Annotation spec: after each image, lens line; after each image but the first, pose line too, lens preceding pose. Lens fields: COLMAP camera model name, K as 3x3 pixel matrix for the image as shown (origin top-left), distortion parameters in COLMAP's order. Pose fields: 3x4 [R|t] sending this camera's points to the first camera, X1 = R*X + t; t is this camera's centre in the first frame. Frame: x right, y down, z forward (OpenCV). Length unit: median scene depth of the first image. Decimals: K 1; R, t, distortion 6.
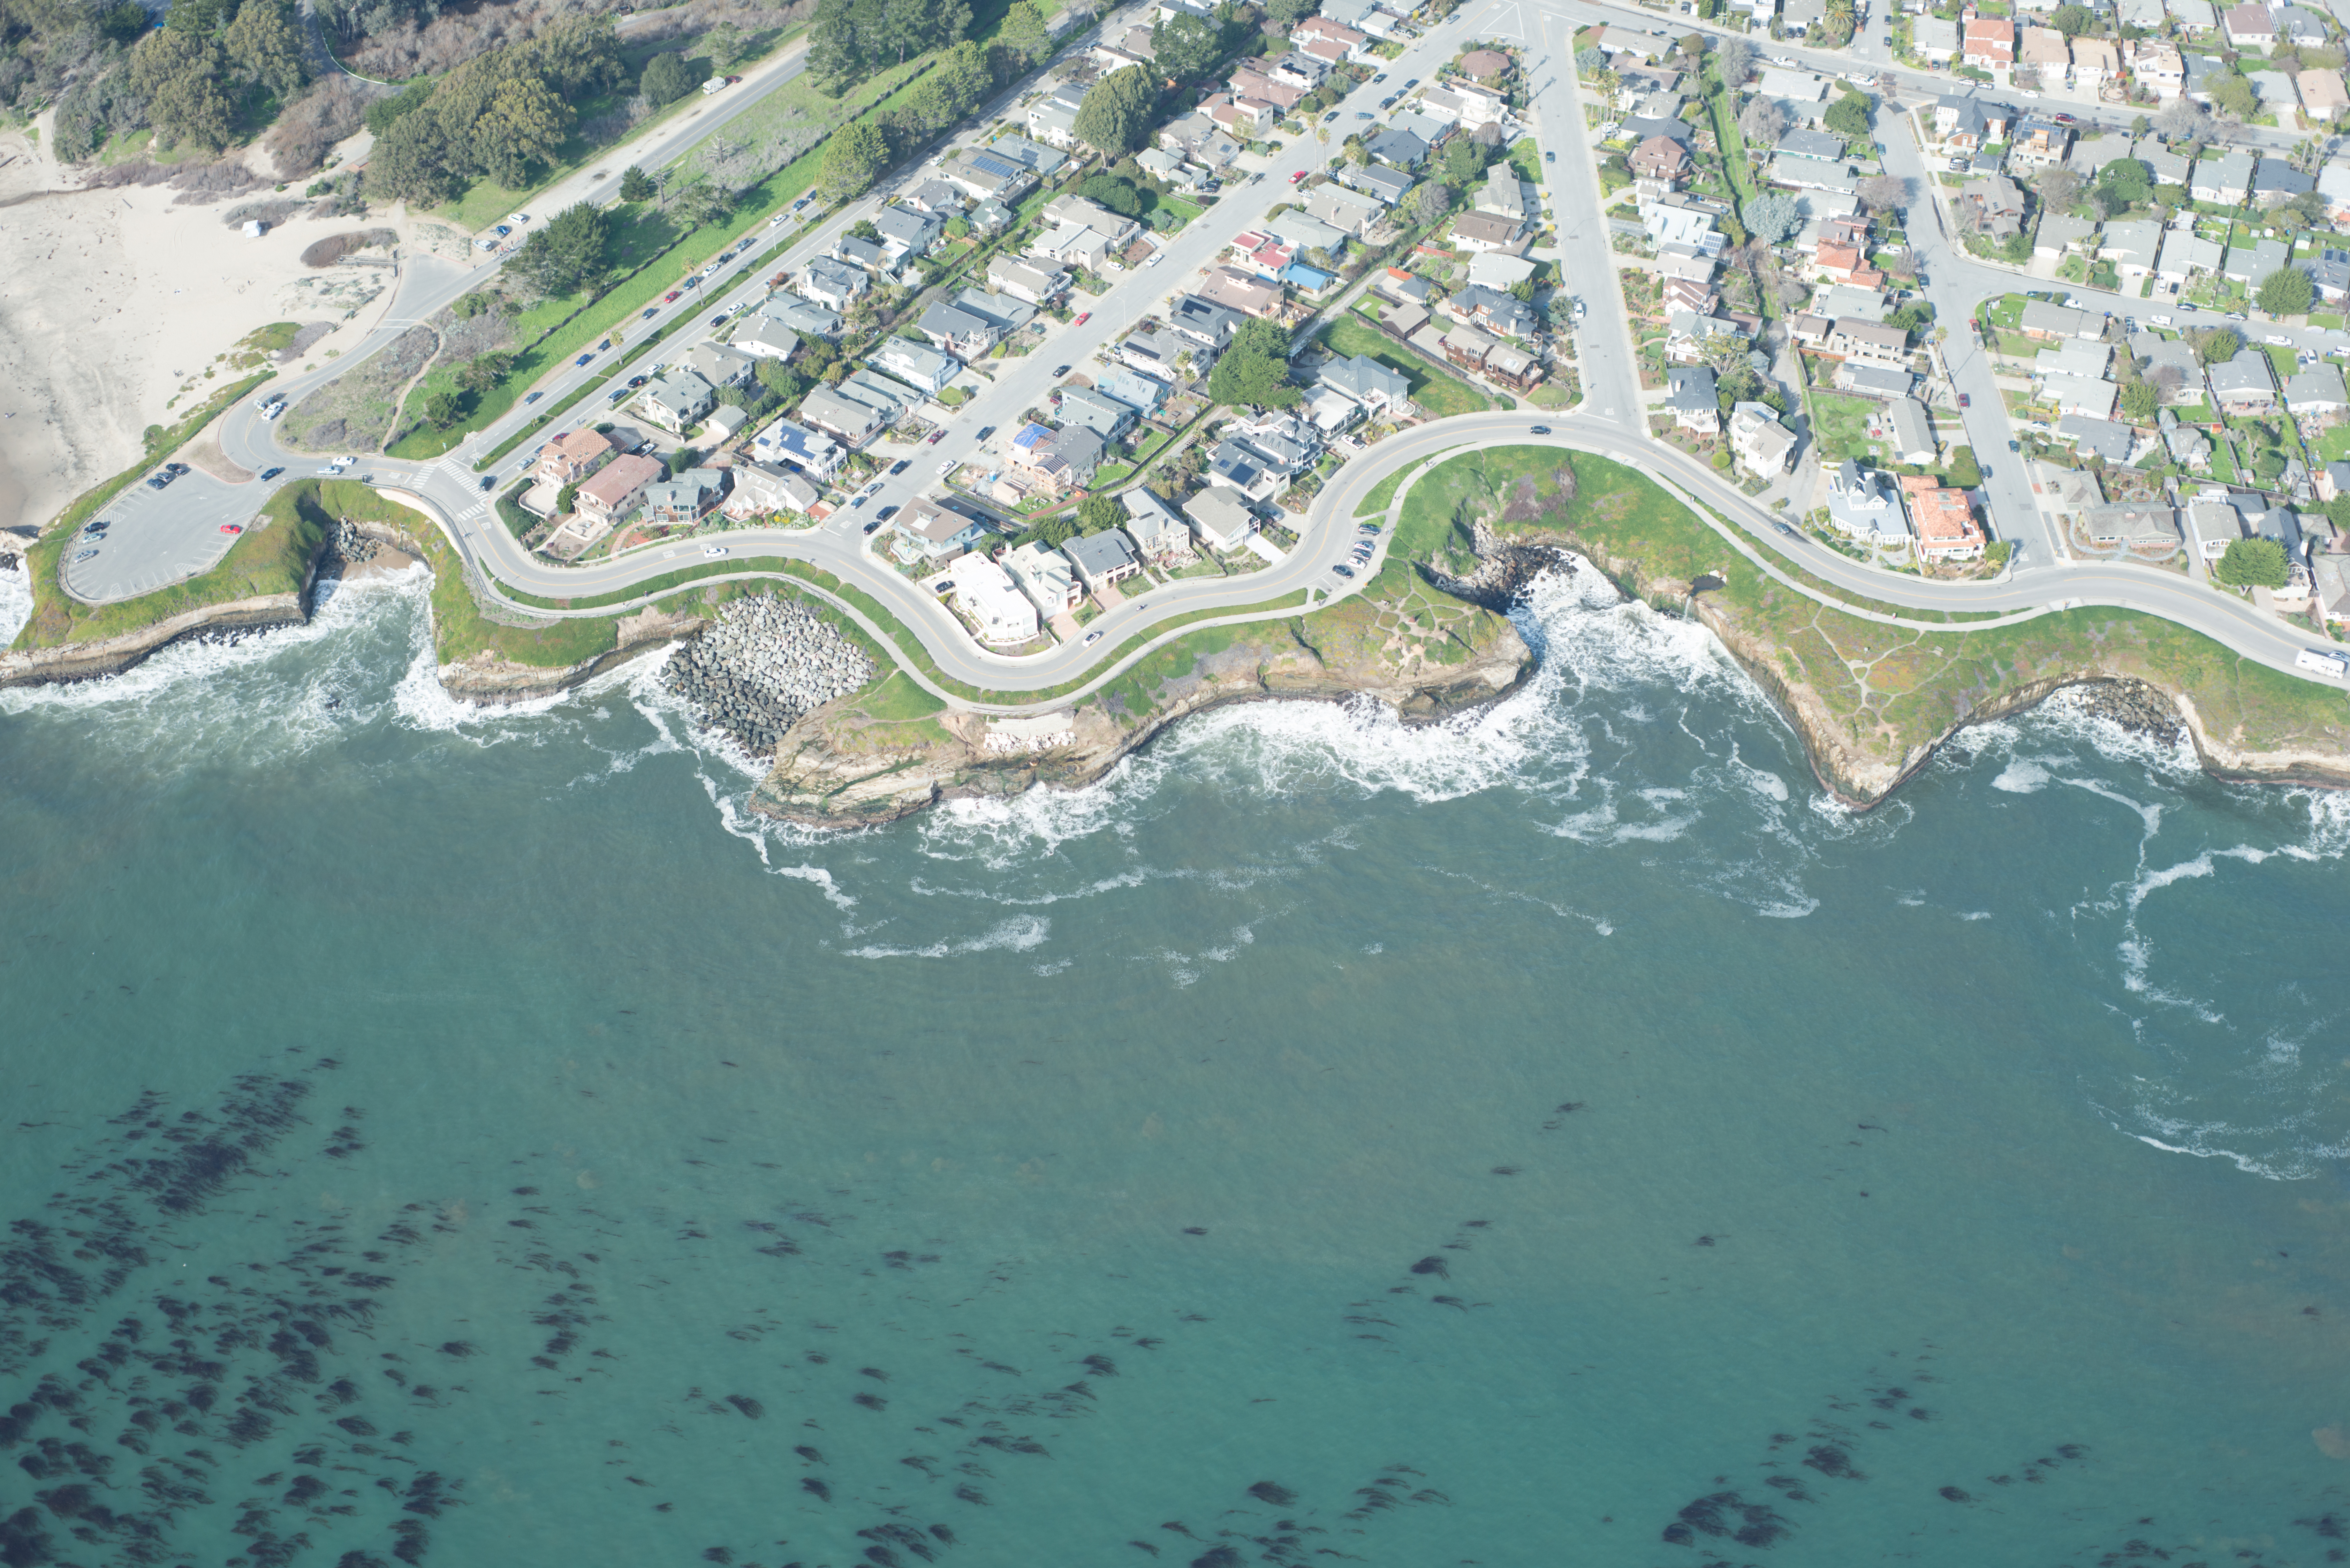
lens RADIAL K [[3381.6, 0, 1175.0], [0, 3381.6, 784.0], [0, 0, 1]] dist [-0.018608, 0.058946]
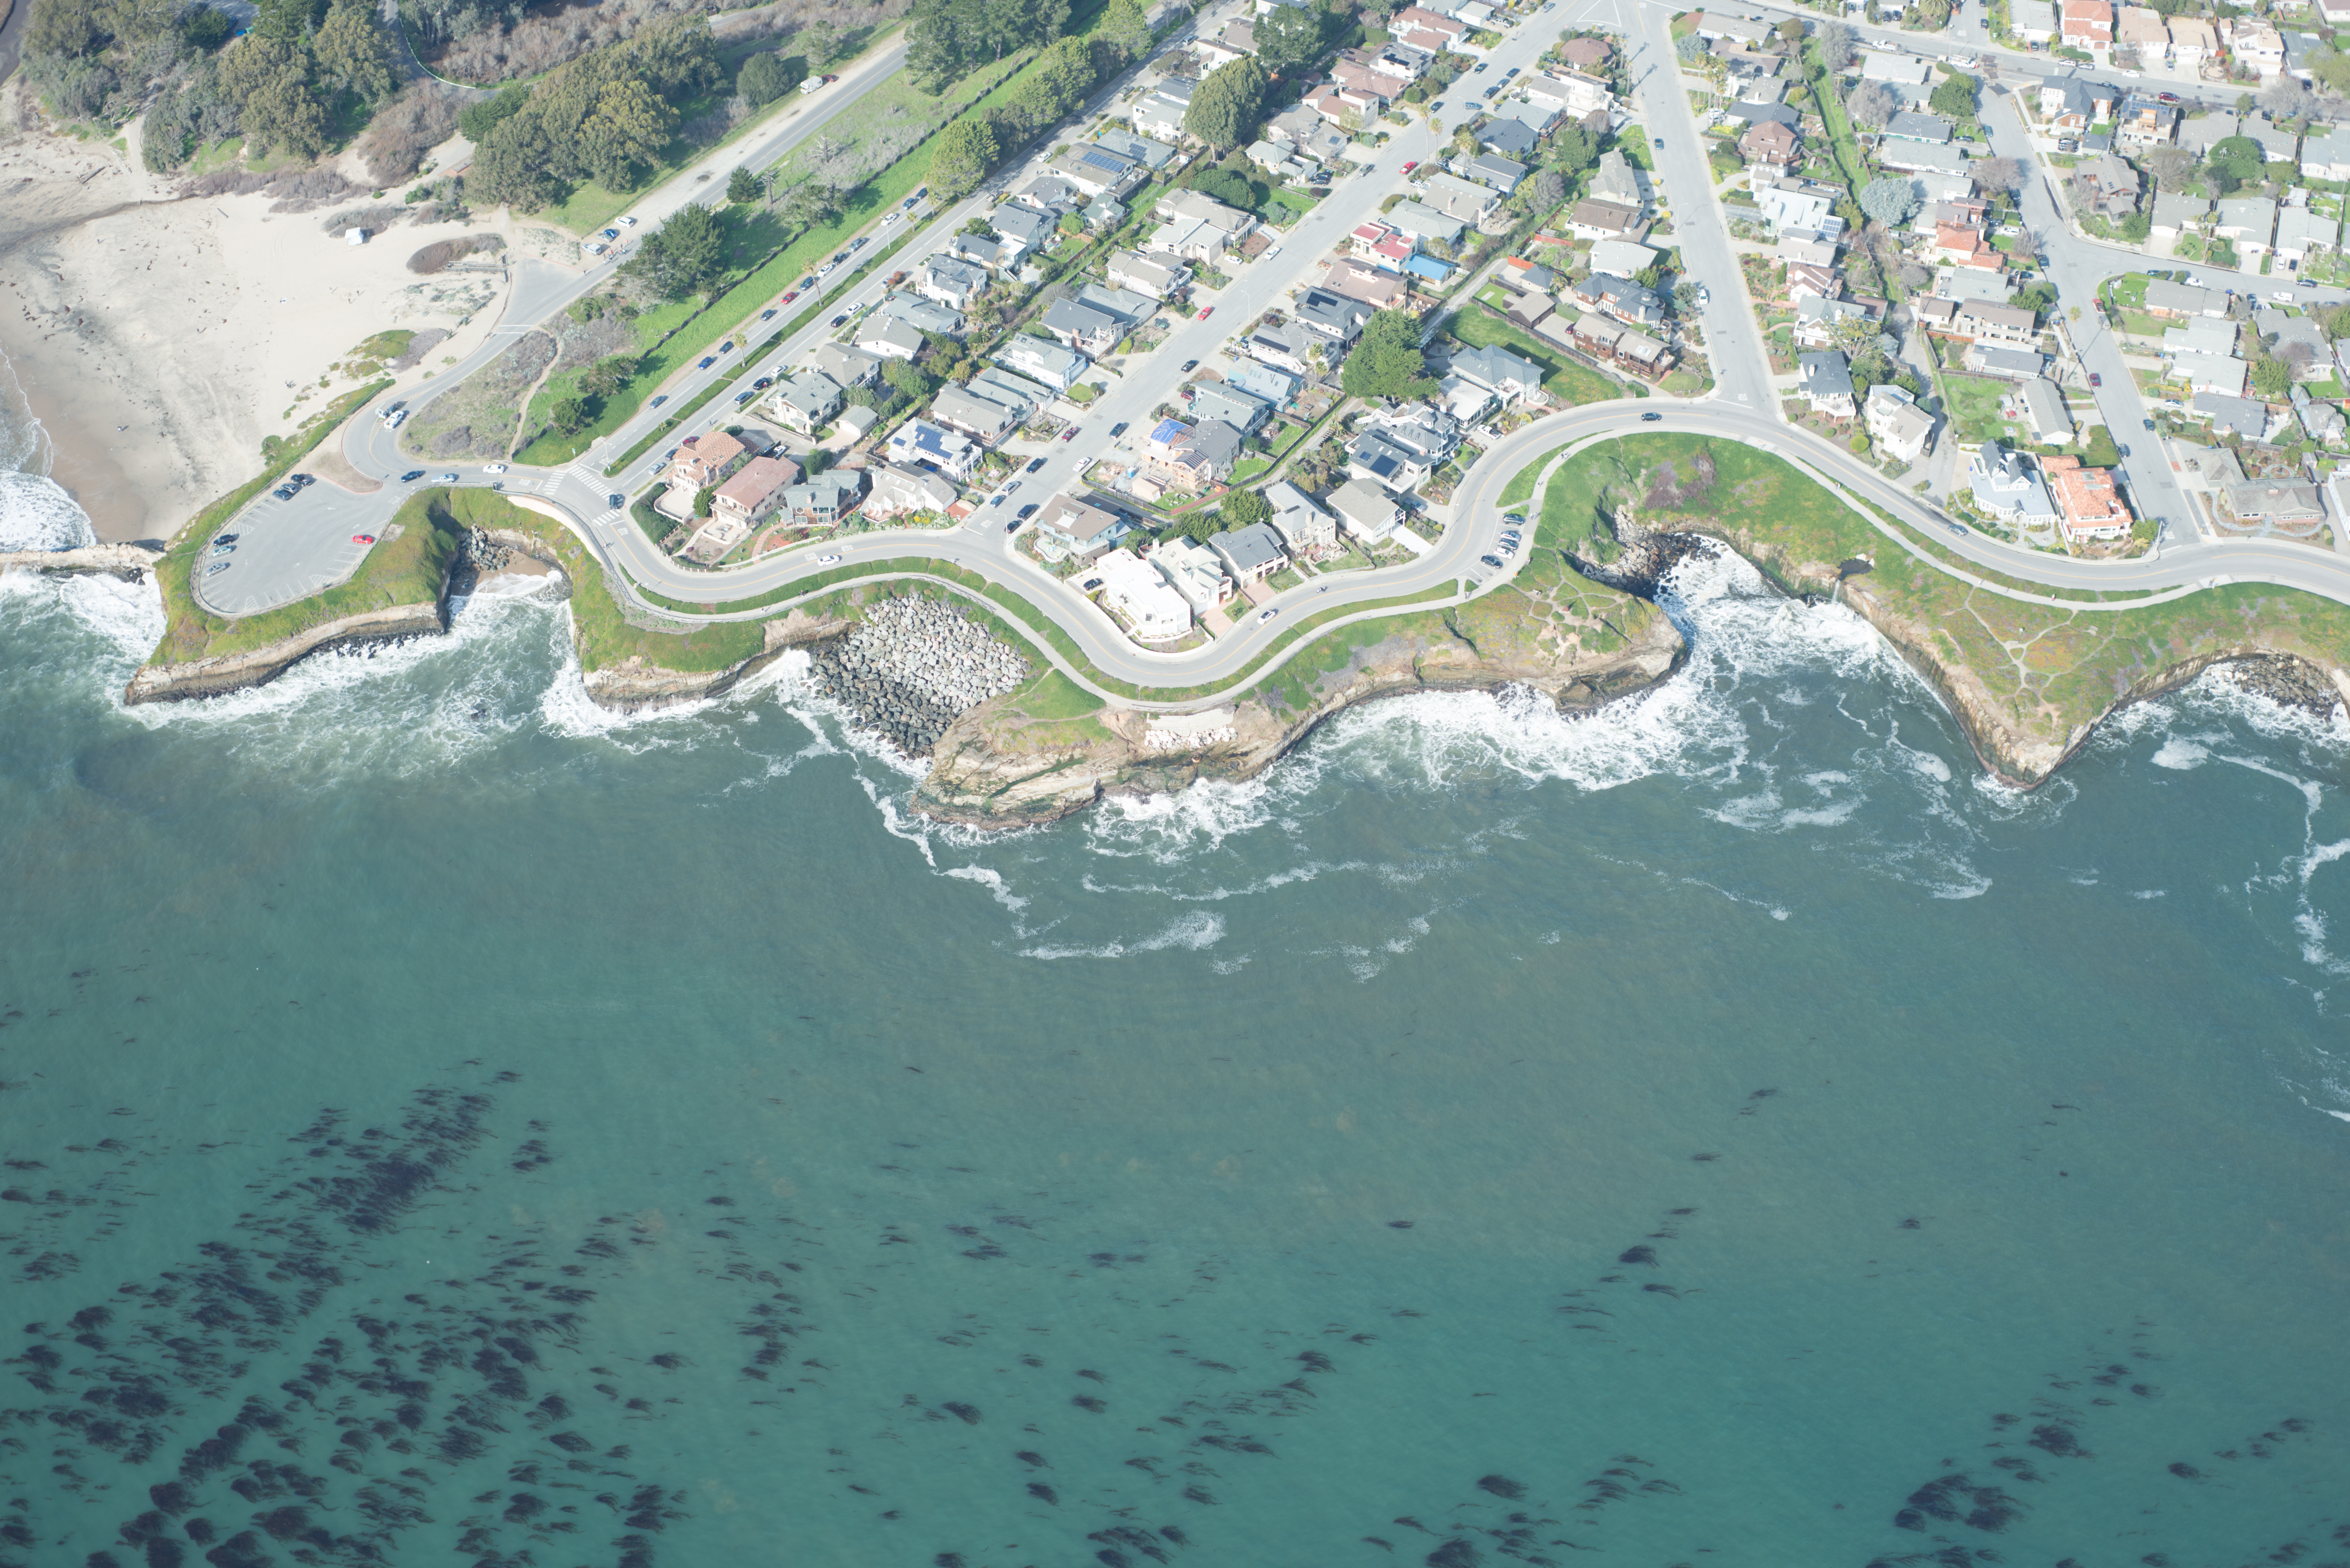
lens RADIAL K [[3381.6, 0, 1175.0], [0, 3381.6, 784.0], [0, 0, 1]] dist [-0.018608, 0.058946]
pose [[0.999568, -0.019507, 0.021997, -0.063669], [0.019476, 0.999809, 0.001653, -0.000670], [-0.022025, -0.001224, 0.999757, 0.003770]]
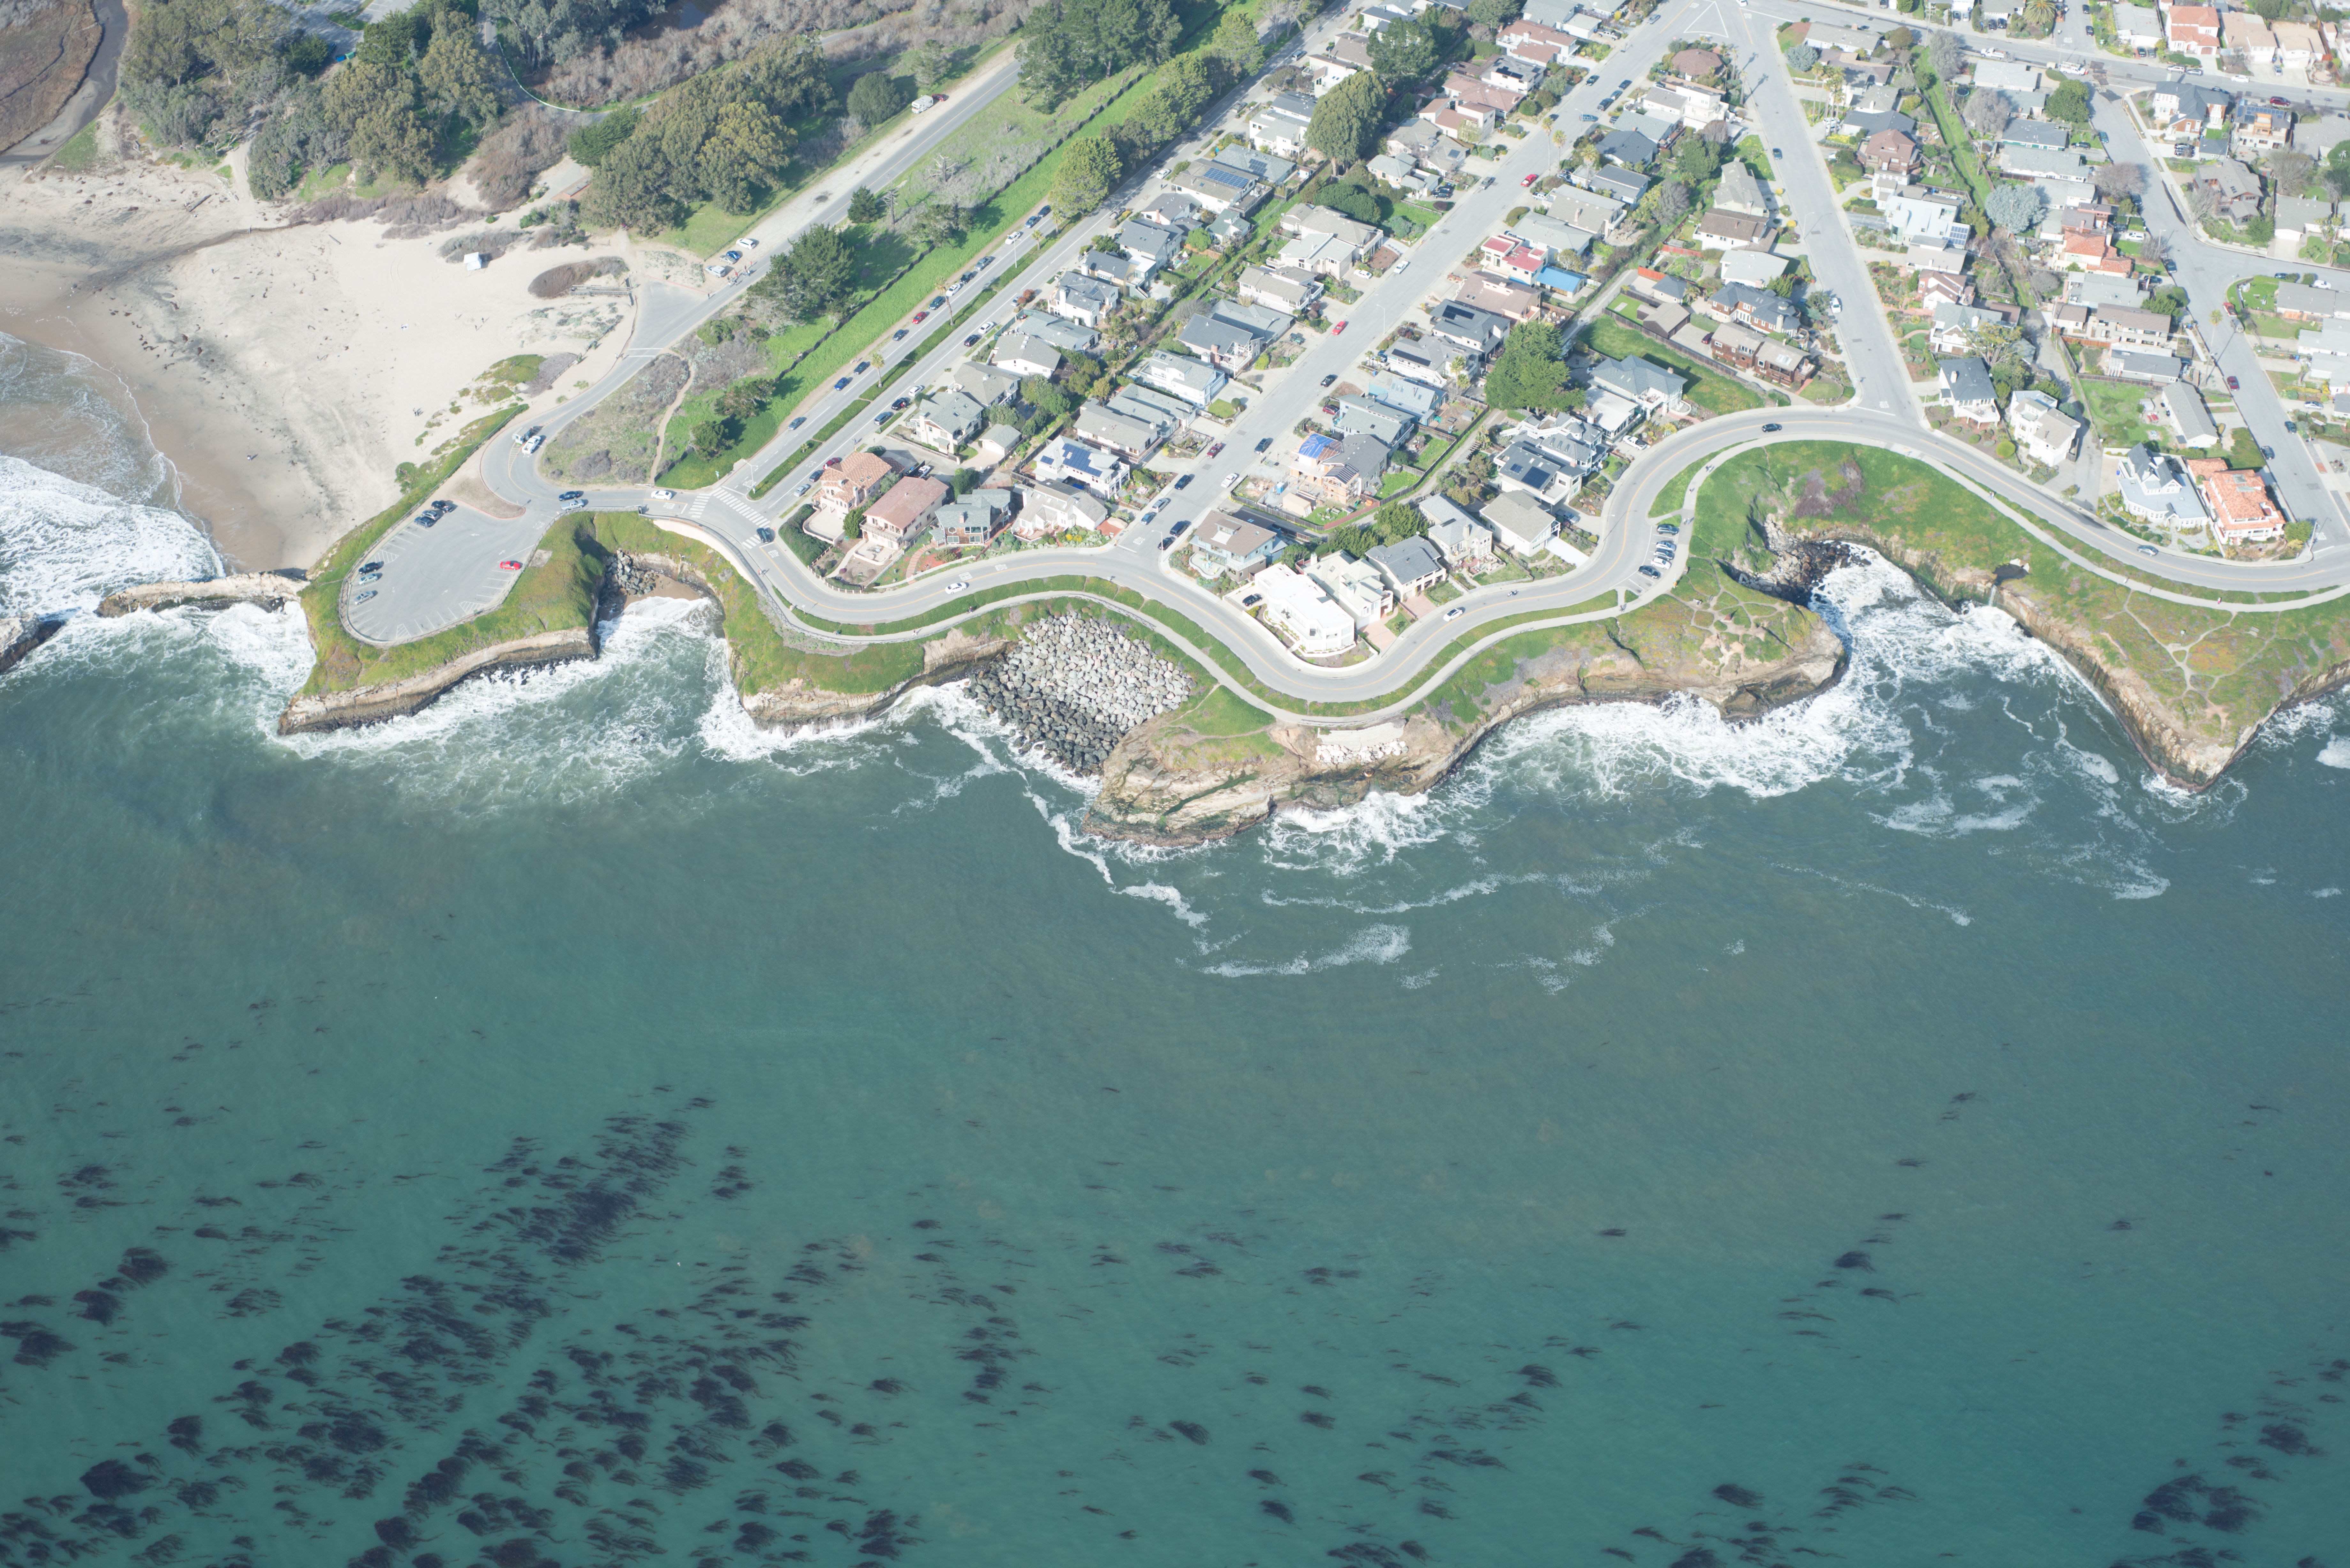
lens RADIAL K [[3381.6, 0, 1175.0], [0, 3381.6, 784.0], [0, 0, 1]] dist [-0.018608, 0.058946]
pose [[0.998520, -0.034548, 0.042013, -0.127680], [0.034720, 0.999391, -0.003365, -0.001635], [-0.041871, 0.004819, 0.999111, 0.007818]]
